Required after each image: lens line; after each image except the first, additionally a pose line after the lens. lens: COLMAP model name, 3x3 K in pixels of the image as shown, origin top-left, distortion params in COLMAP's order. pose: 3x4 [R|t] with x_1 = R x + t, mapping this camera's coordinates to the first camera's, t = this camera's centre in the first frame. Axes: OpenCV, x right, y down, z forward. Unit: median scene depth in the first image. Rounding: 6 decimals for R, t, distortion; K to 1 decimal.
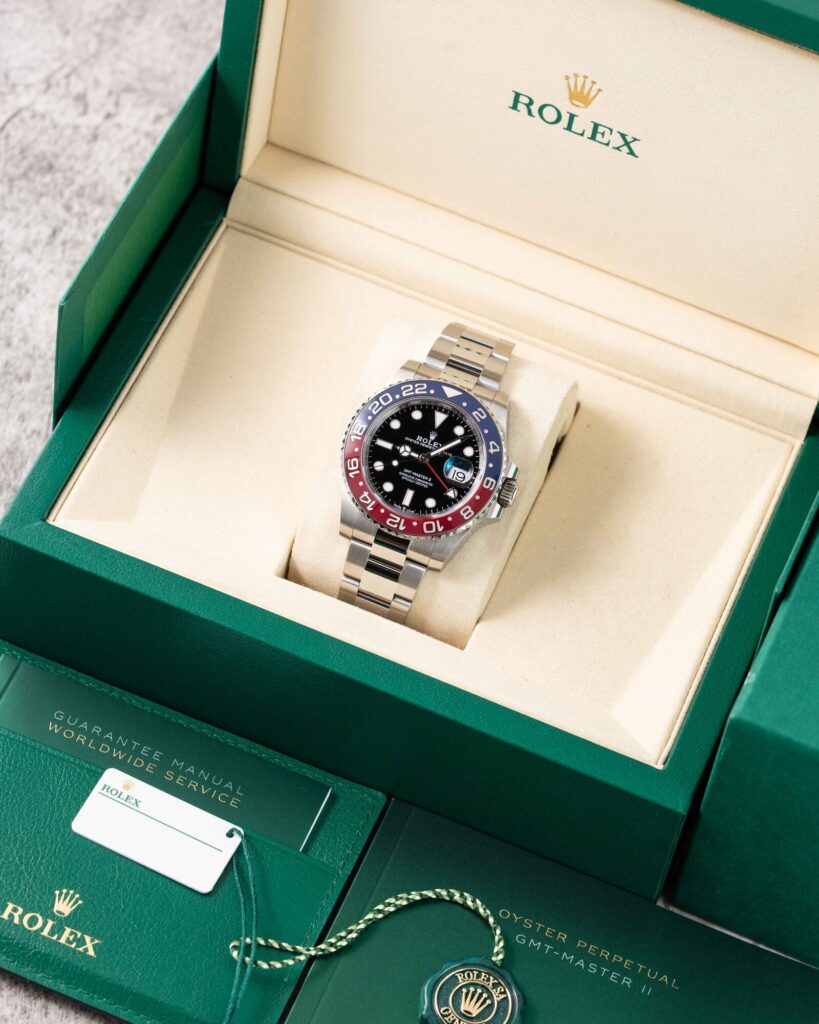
lens RADIAL K [[4615.1, 0, 408.4], [0, 4615.1, 513.8], [0, 0, 1]] dist [-0.191581, 0.000000]
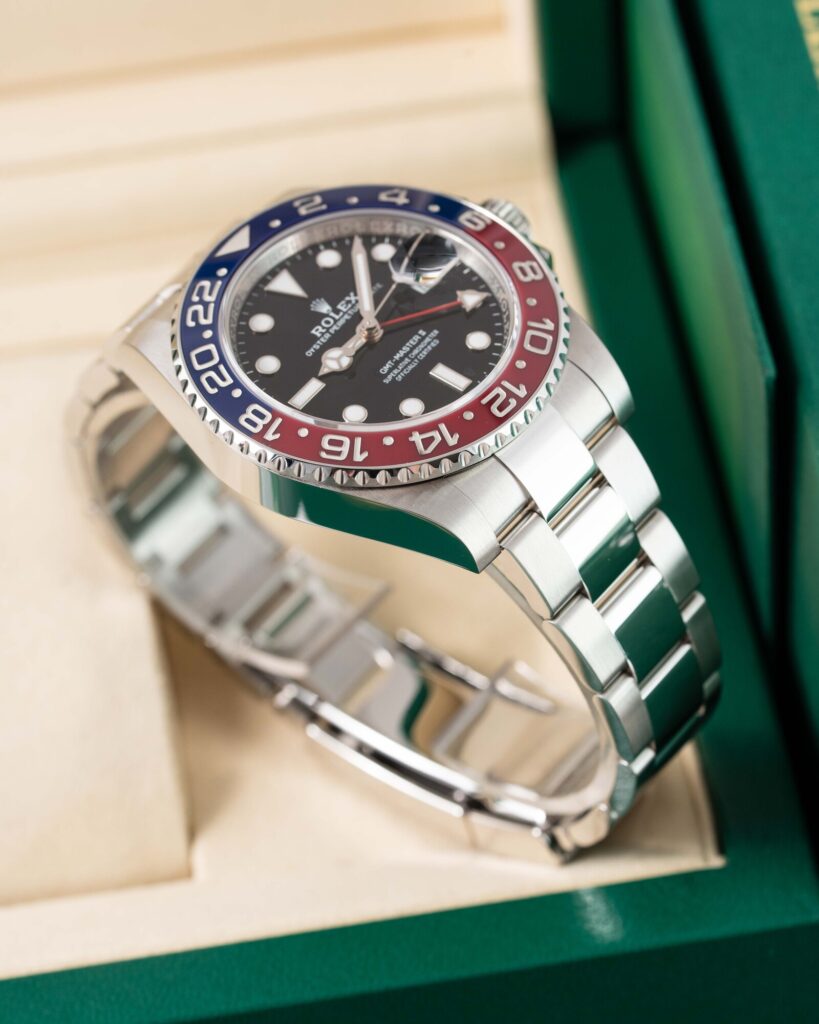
lens RADIAL K [[4615.1, 0, 407.7], [0, 4615.1, 511.3], [0, 0, 1]] dist [-0.191581, 0.000000]
pose [[0.277093, -0.715771, 0.641008, -0.273517], [0.945041, 0.323516, -0.047271, 0.016205], [-0.173541, 0.618877, 0.766077, 0.689427]]
